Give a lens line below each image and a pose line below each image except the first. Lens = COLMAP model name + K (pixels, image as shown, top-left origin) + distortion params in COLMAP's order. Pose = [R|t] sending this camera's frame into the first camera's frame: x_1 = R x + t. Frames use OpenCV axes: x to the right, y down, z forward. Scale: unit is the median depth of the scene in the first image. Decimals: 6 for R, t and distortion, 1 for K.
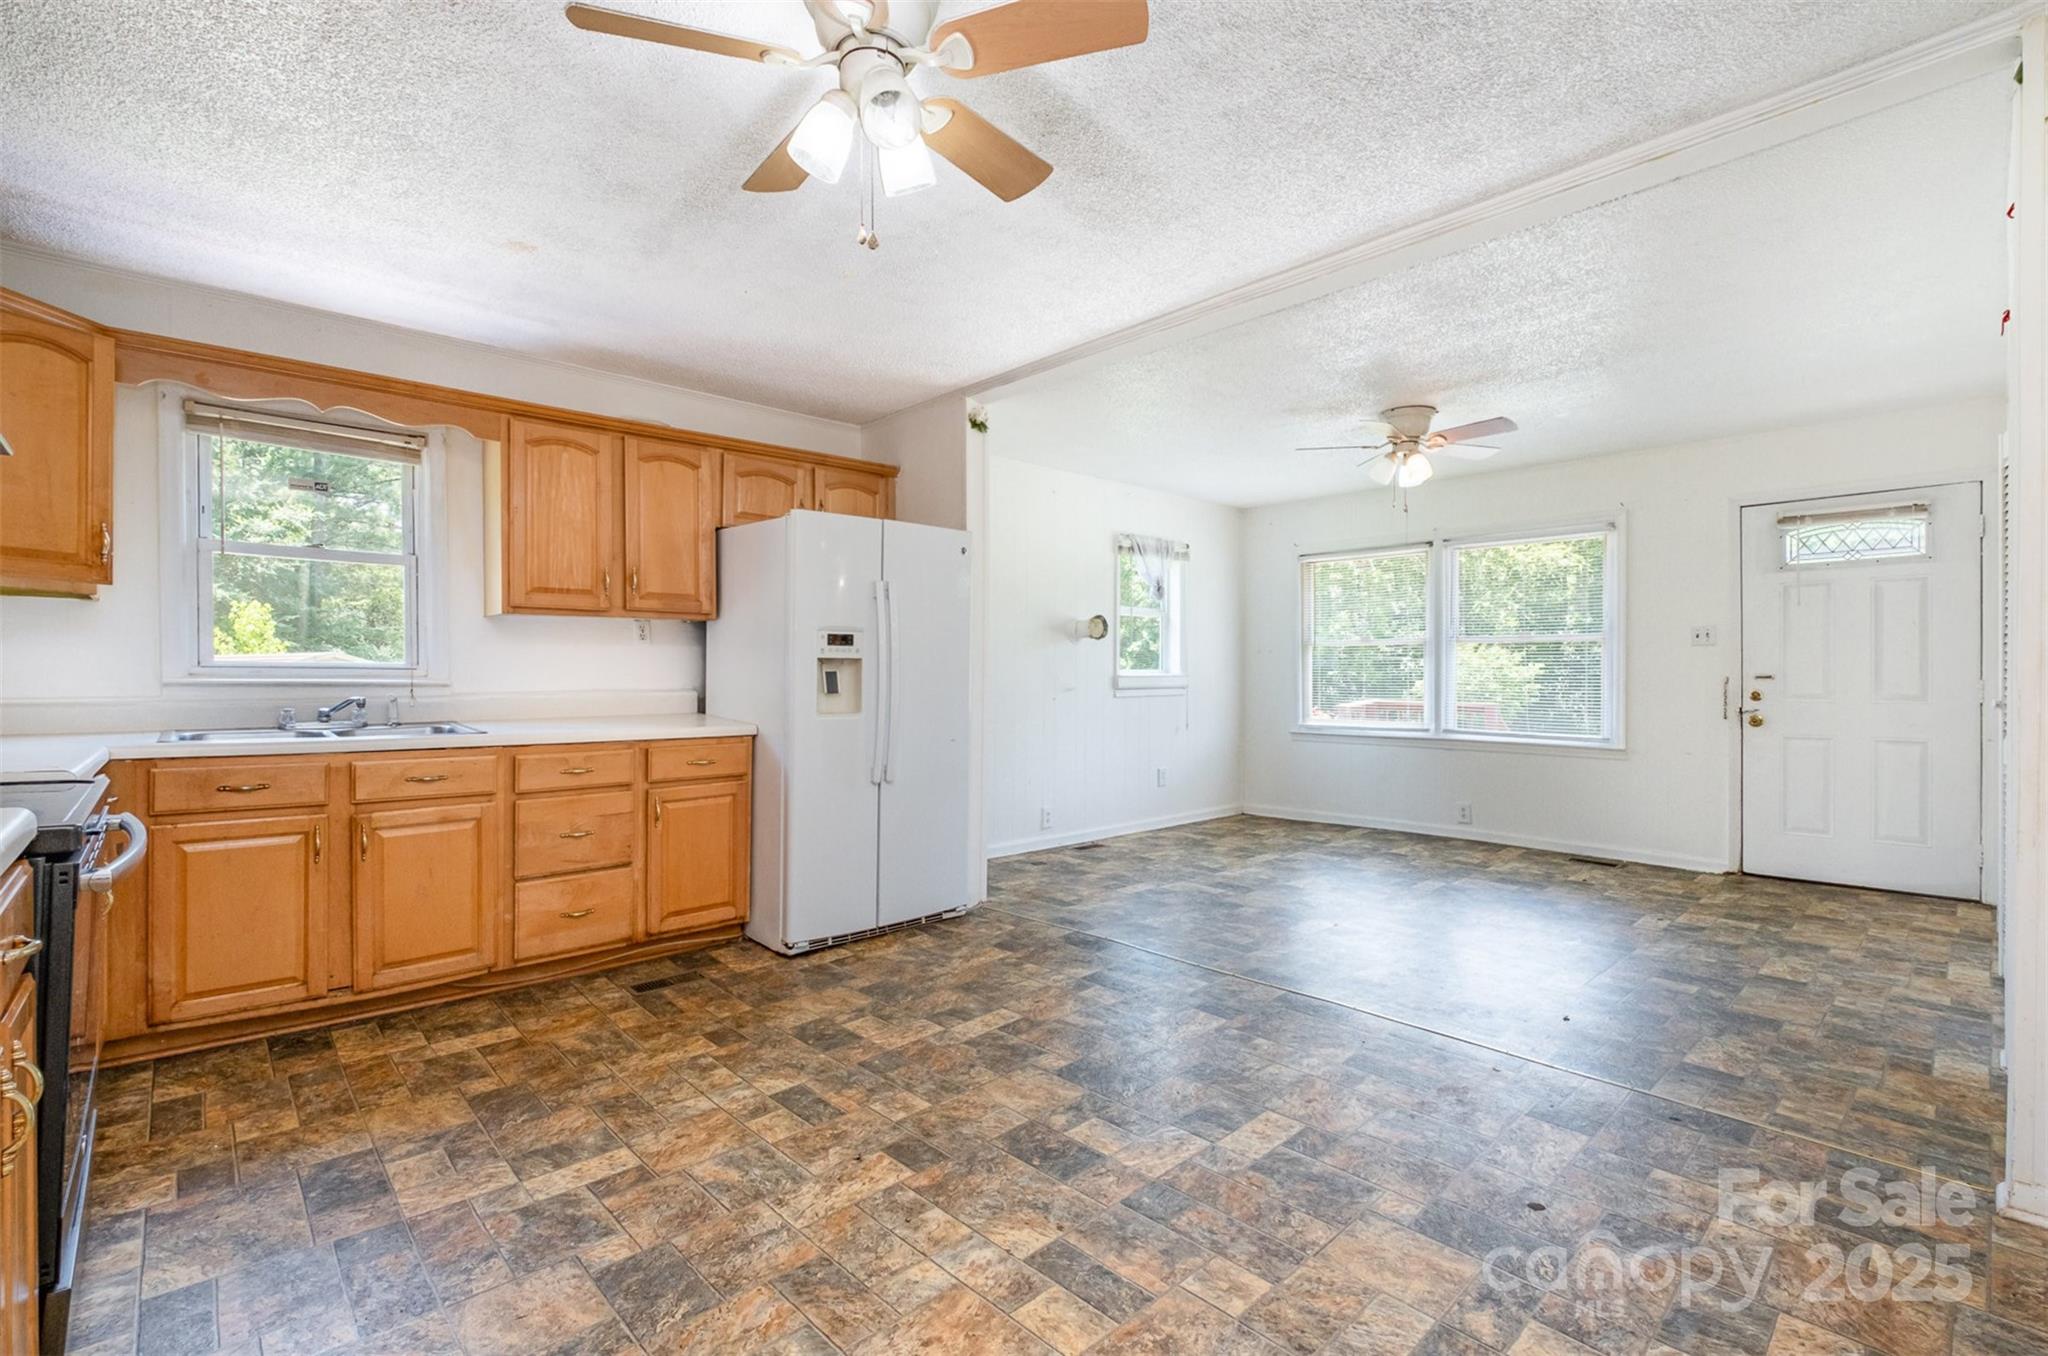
lens RADIAL K [[893.9, 0, 1005.1], [0, 893.9, 684.8], [0, 0, 1]] dist [-0.002618, -0.000753]
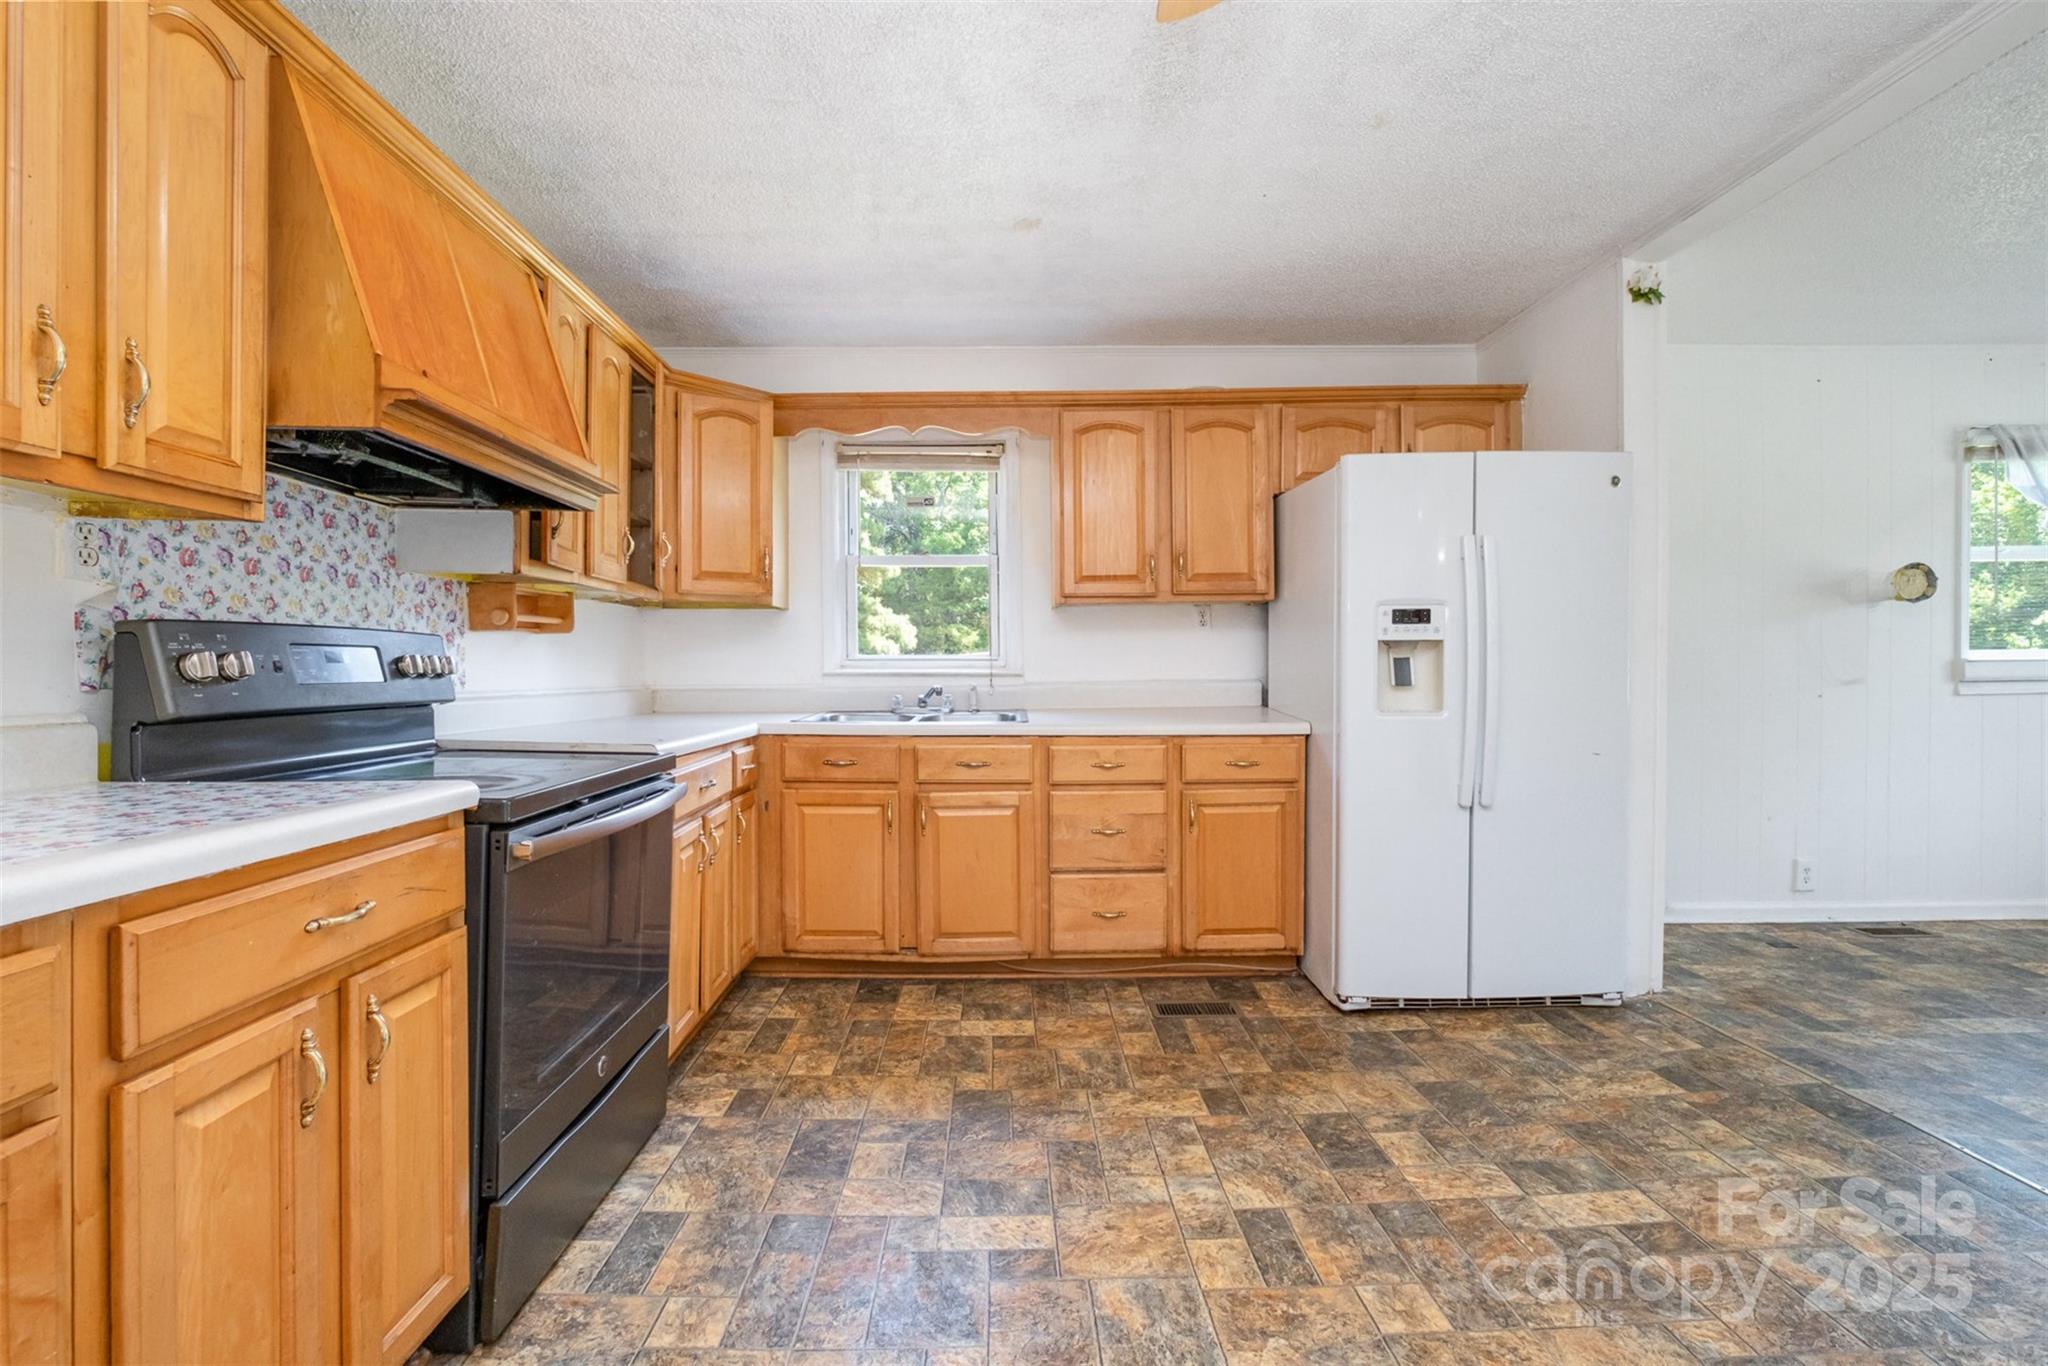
lens RADIAL K [[884.9, 0, 1018.3], [0, 884.9, 675.4], [0, 0, 1]] dist [-0.006277, 0.000128]
pose [[0.750786, -0.000008, -0.660545, 0.077549], [0.000627, 1.000000, 0.000700, -0.000091], [0.660545, -0.000940, 0.750786, 0.244829]]
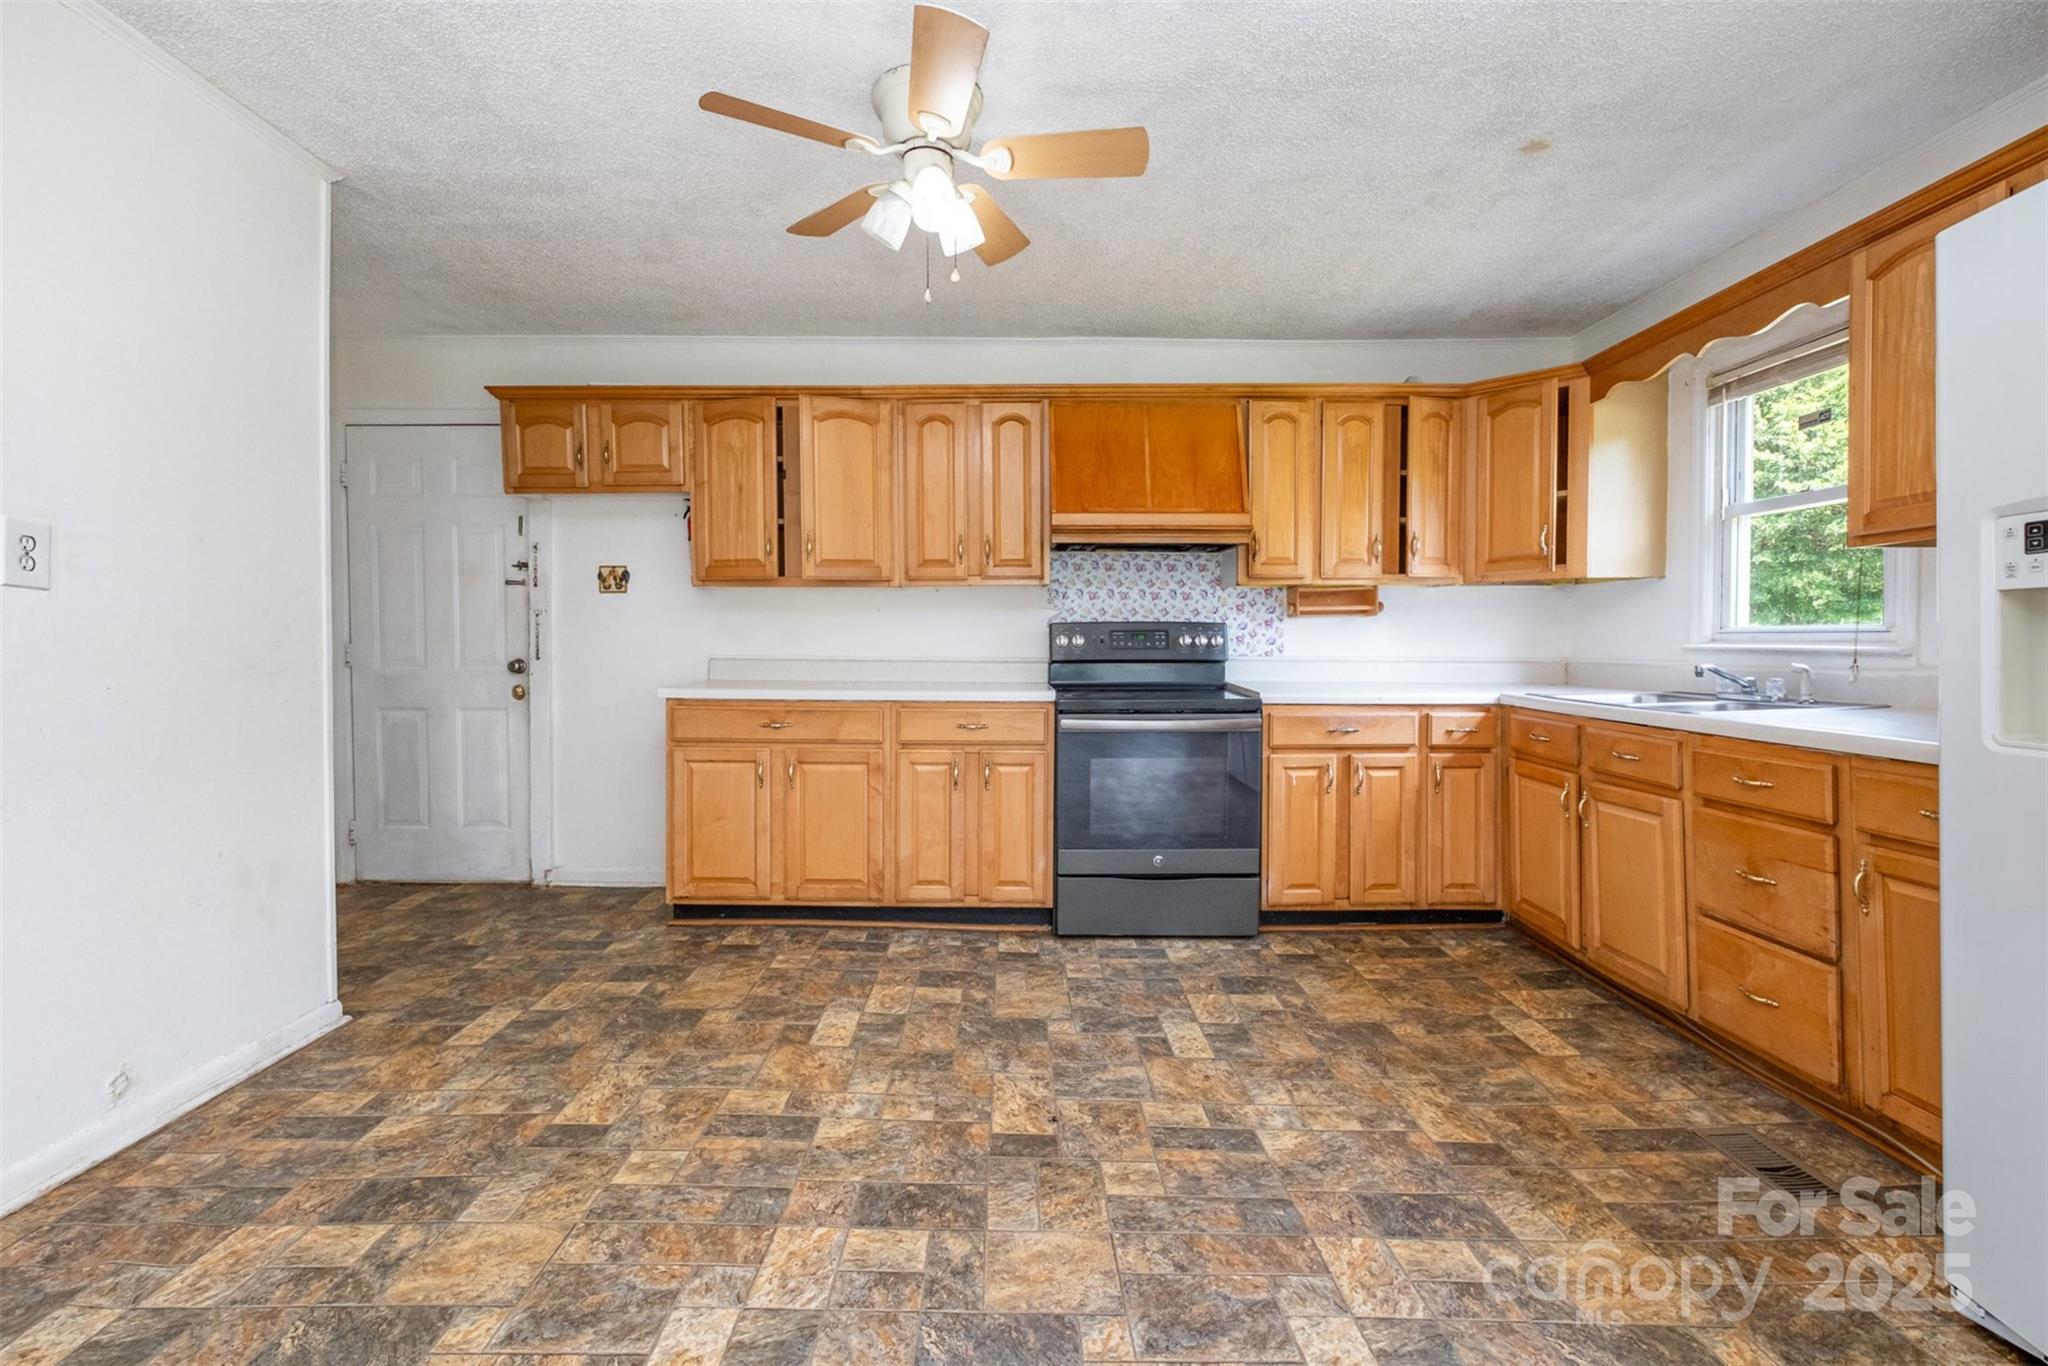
lens RADIAL K [[926.0, 0, 1026.0], [0, 926.0, 665.7], [0, 0, 1]] dist [0.001969, -0.000799]
pose [[-0.659252, 0.016076, -0.751751, 0.428950], [-0.008162, 0.999560, 0.028533, -0.006649], [0.751878, 0.024947, -0.658830, 1.120875]]
